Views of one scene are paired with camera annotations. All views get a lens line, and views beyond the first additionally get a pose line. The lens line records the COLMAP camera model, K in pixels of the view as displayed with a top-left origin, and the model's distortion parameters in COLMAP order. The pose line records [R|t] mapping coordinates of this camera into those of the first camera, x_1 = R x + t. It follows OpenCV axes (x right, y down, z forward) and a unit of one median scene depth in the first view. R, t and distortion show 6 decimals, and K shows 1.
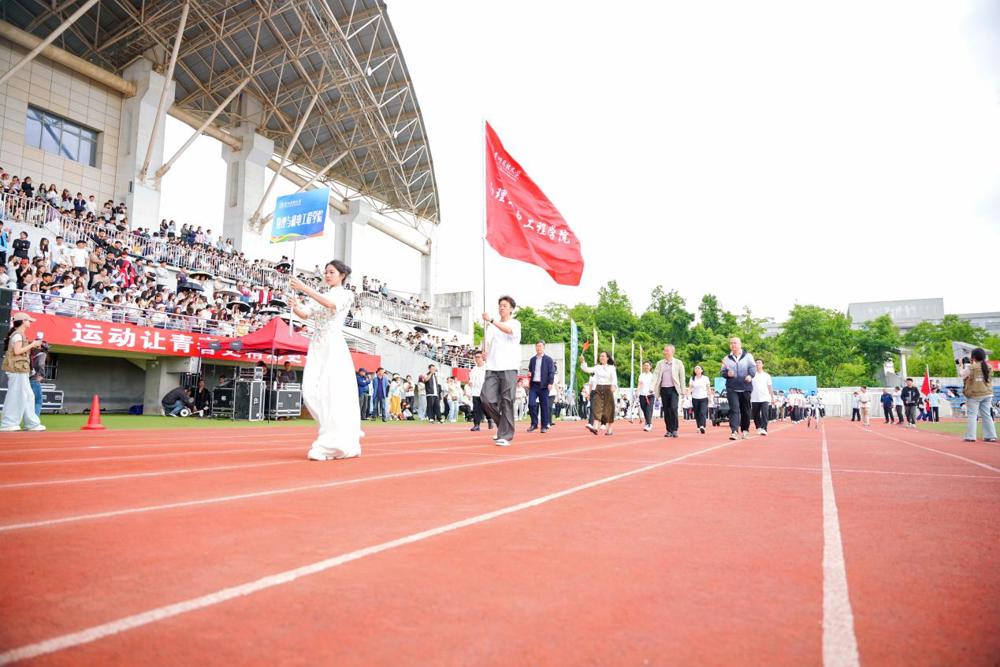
lens RADIAL K [[654.3, 0, 499.3], [0, 654.3, 335.7], [0, 0, 1]] dist [-0.005869, -0.001954]
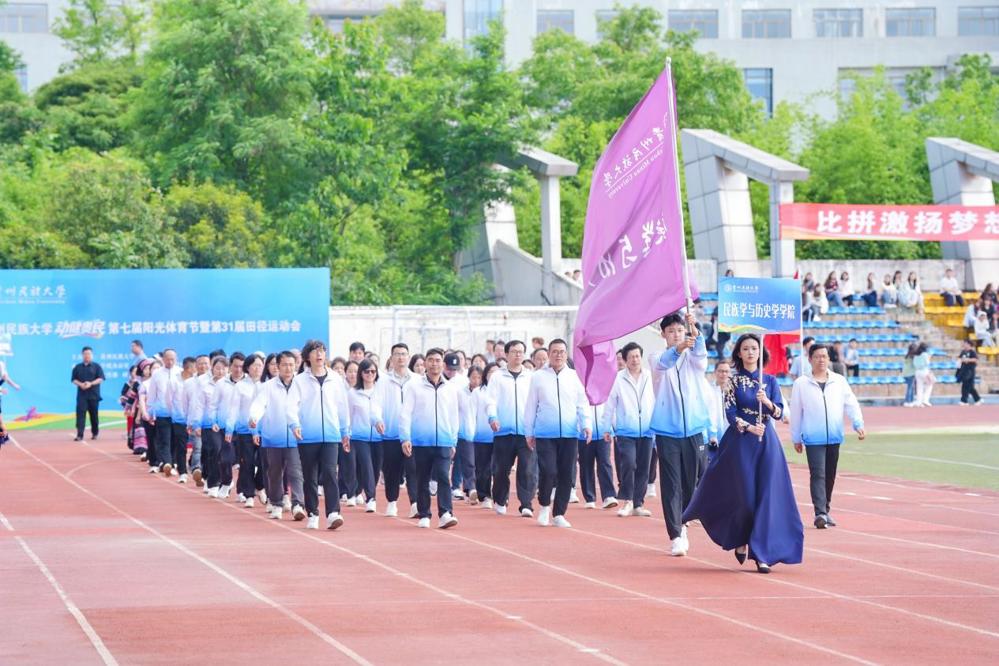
lens RADIAL K [[3483.2, 0, 498.2], [0, 3483.2, 349.0], [0, 0, 1]] dist [0.808339, -0.239467]
pose [[0.809099, -0.016394, 0.587444, -0.249034], [-0.049777, 0.994107, 0.096301, -0.038614], [-0.585561, -0.107158, 0.803515, -0.159039]]
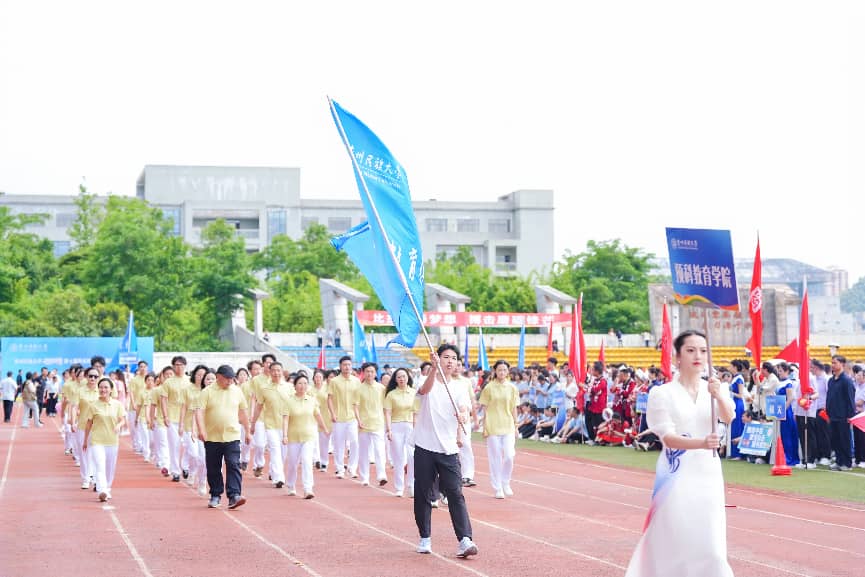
lens RADIAL K [[1732.5, 0, 447.2], [0, 1732.5, 288.2], [0, 0, 1]] dist [-0.030991, -0.087609]
pose [[0.768054, 0.017142, 0.640156, -0.345509], [-0.060333, 0.997132, 0.045686, -0.072339], [-0.637537, -0.073712, 0.766885, -0.448574]]
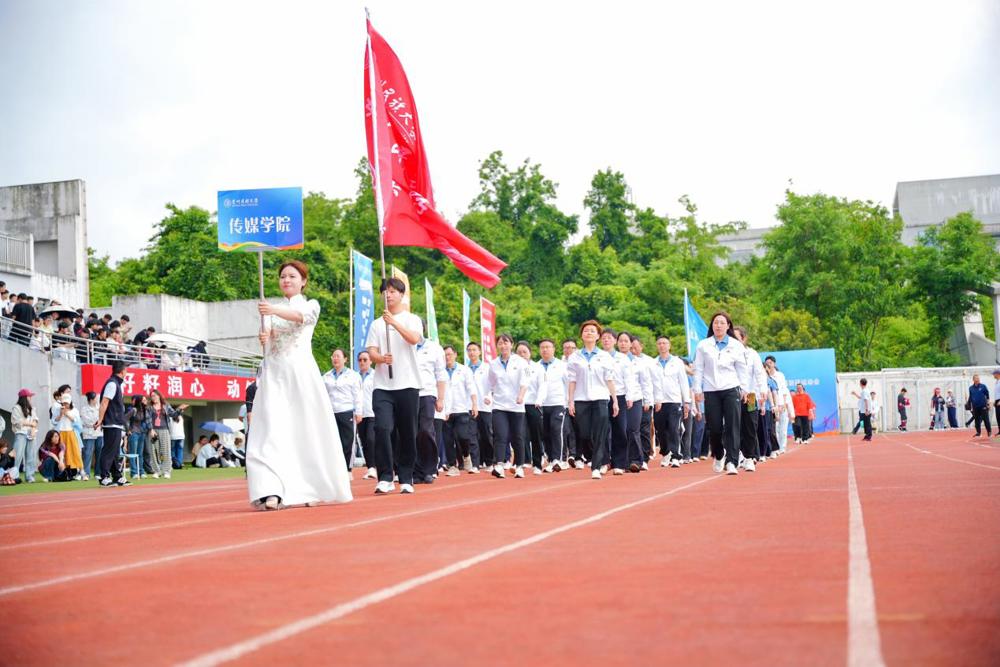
lens RADIAL K [[1626.0, 0, 501.6], [0, 1626.0, 305.5], [0, 0, 1]] dist [-0.004068, 0.090350]
pose [[0.968296, -0.032652, 0.247663, -0.033555], [0.026588, 0.999260, 0.027792, -0.007236], [-0.248388, -0.020326, 0.968447, -0.069585]]
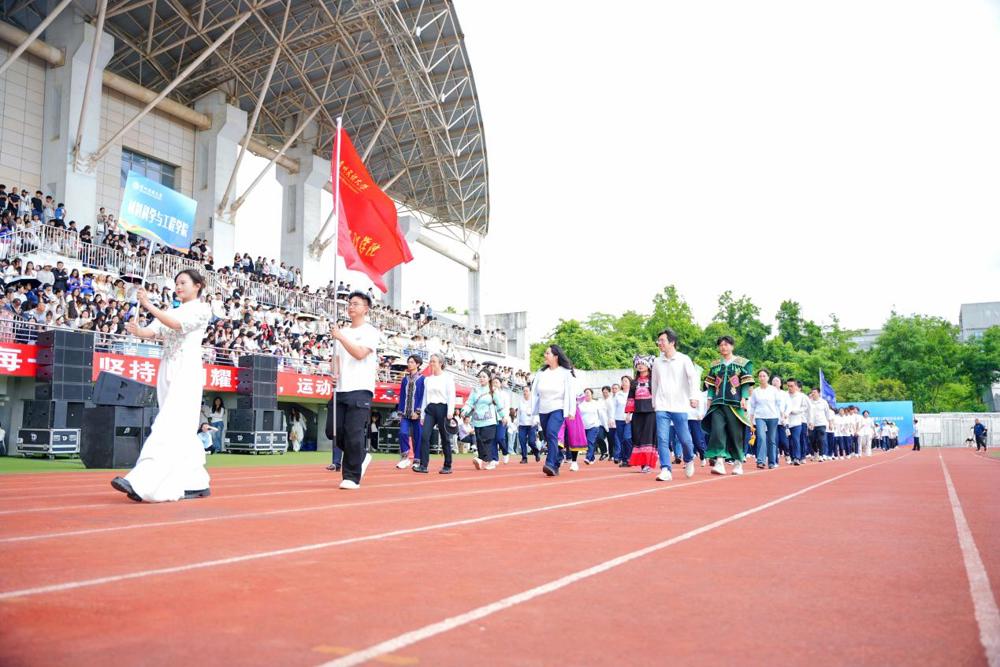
lens RADIAL K [[877.5, 0, 503.6], [0, 877.5, 336.8], [0, 0, 1]] dist [-0.009522, -0.004485]
pose [[0.999919, -0.012685, 0.001437, -0.062218], [0.012697, 0.999881, -0.008802, -0.018841], [-0.001325, 0.008820, 0.999960, -0.164891]]
